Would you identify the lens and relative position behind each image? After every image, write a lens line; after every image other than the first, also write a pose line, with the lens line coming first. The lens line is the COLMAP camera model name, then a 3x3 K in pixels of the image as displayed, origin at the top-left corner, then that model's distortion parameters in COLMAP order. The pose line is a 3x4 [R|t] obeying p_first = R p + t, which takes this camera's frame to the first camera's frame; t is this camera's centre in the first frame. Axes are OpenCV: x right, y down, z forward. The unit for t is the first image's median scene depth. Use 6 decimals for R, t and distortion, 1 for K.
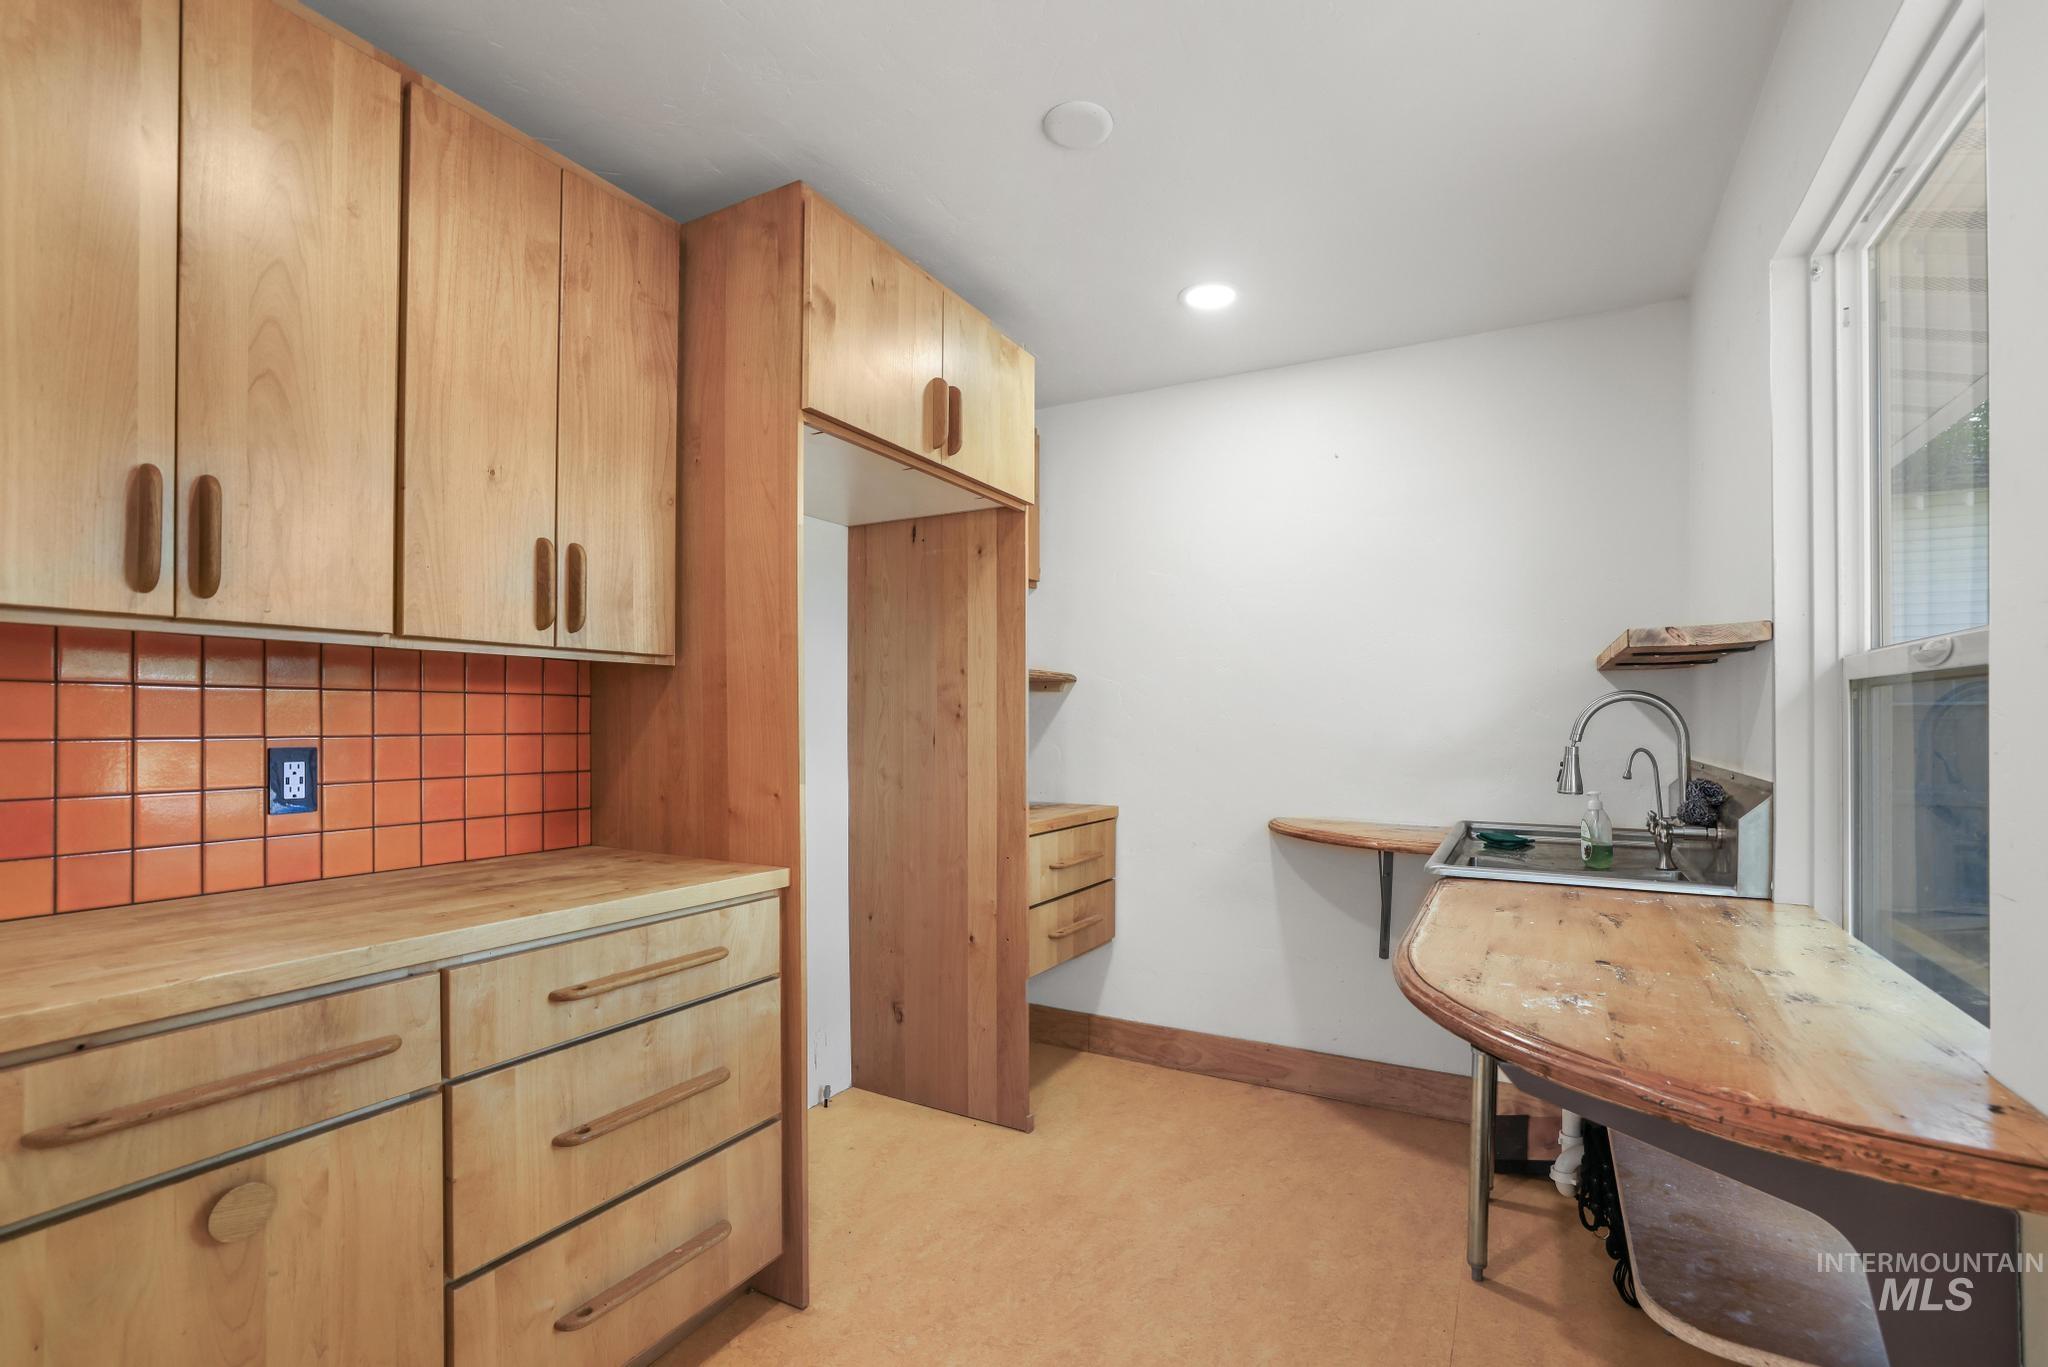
lens RADIAL K [[917.6, 0, 1020.5], [0, 917.6, 719.1], [0, 0, 1]] dist [-0.059067, 0.019877]
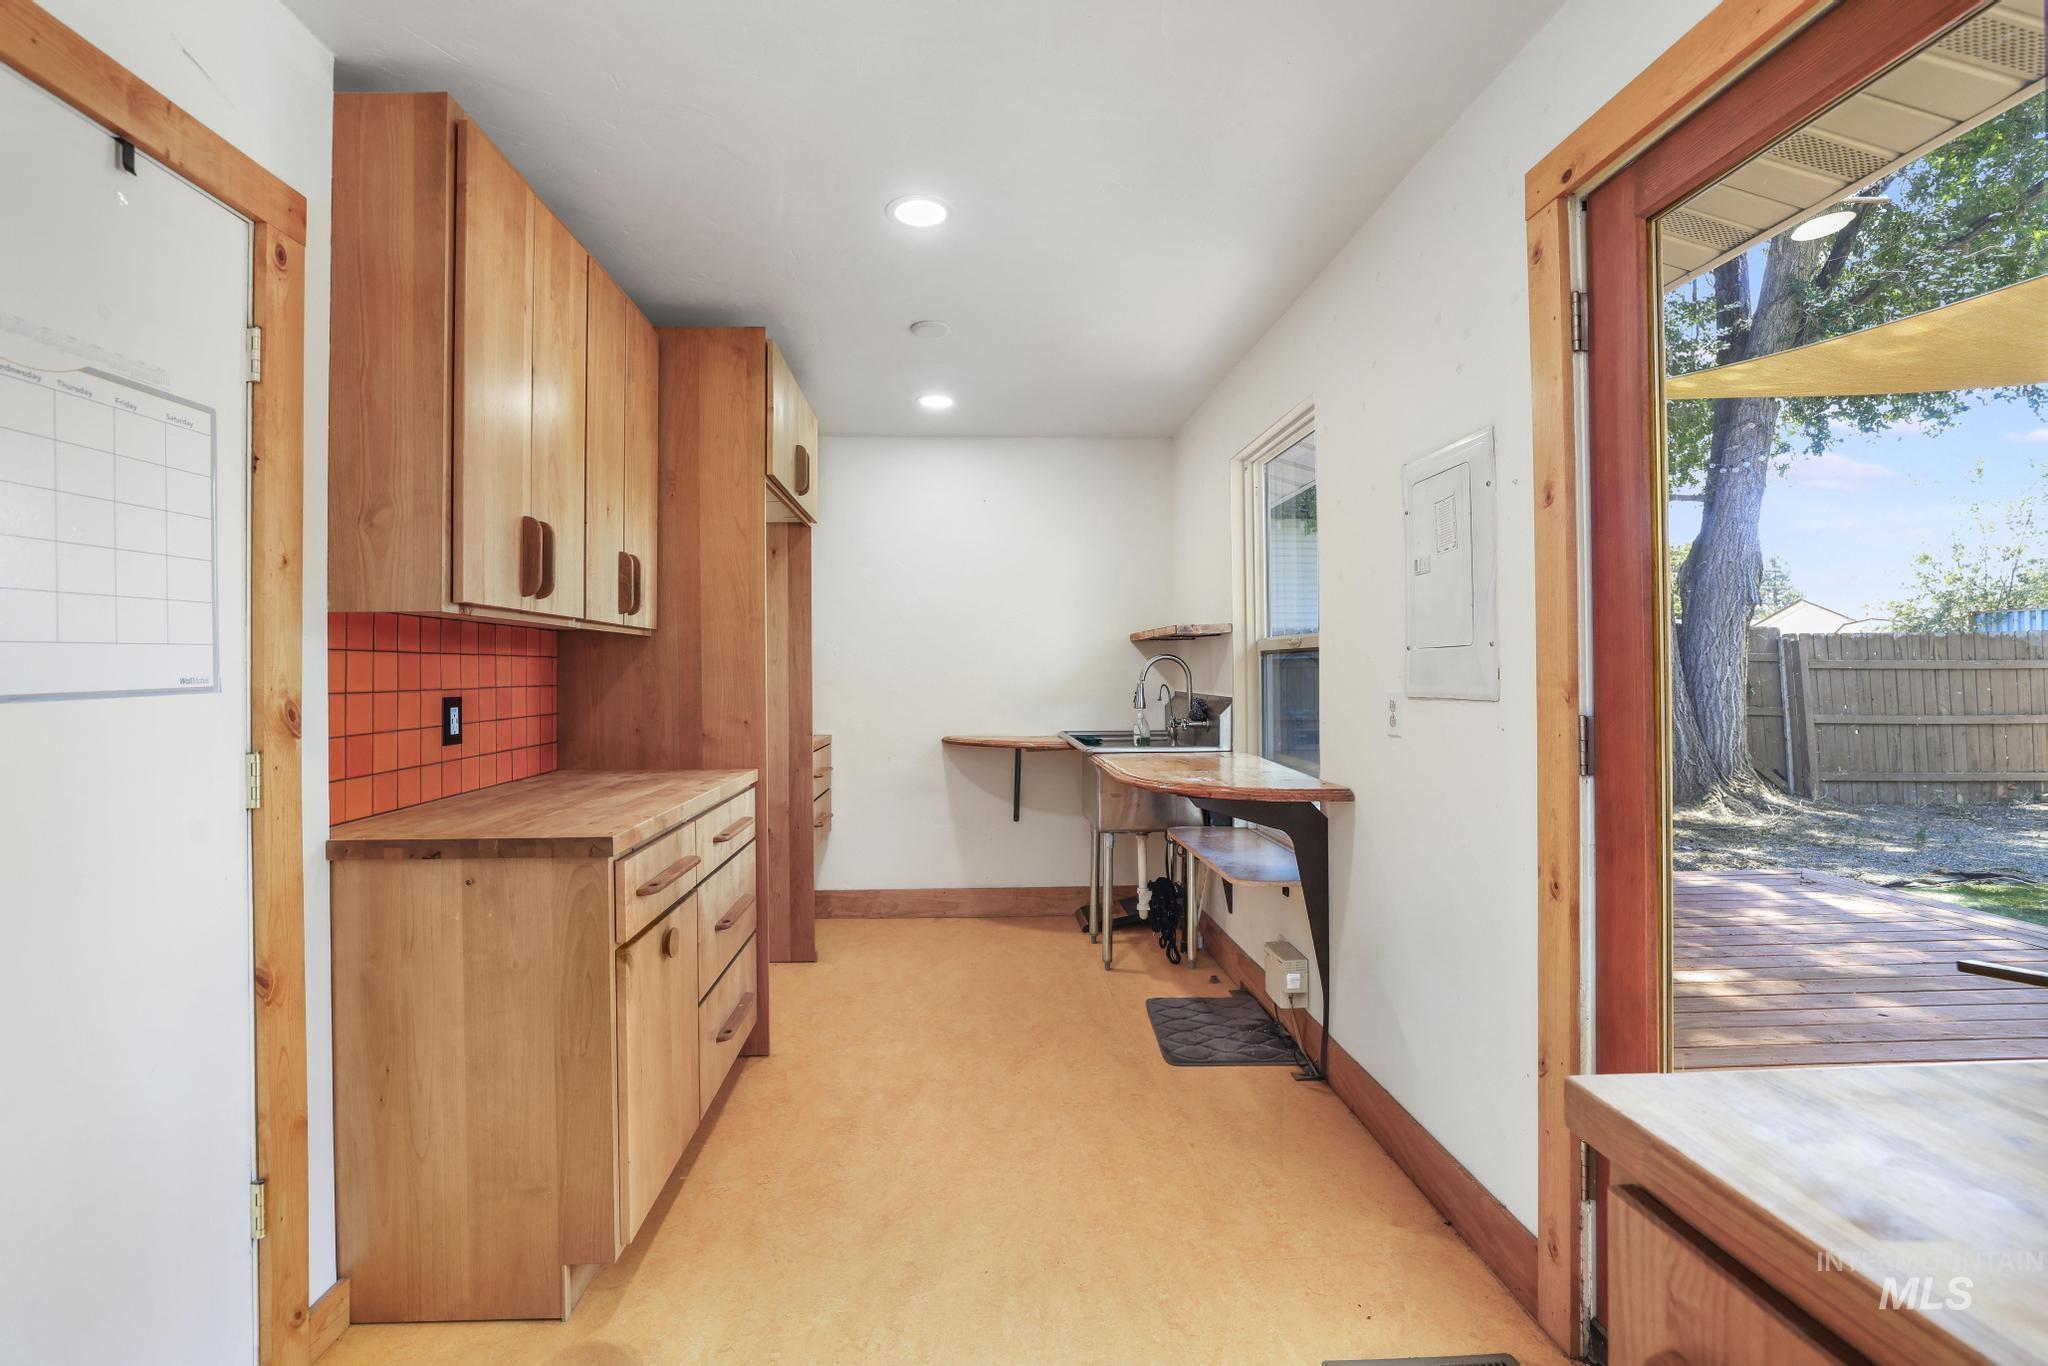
lens RADIAL K [[903.2, 0, 988.3], [0, 903.2, 663.7], [0, 0, 1]] dist [-0.046117, 0.019016]
pose [[0.859561, -0.004962, 0.511009, -0.665323], [0.009235, 0.999940, -0.005825, -0.002988], [-0.510949, 0.009726, 0.859556, -0.495795]]
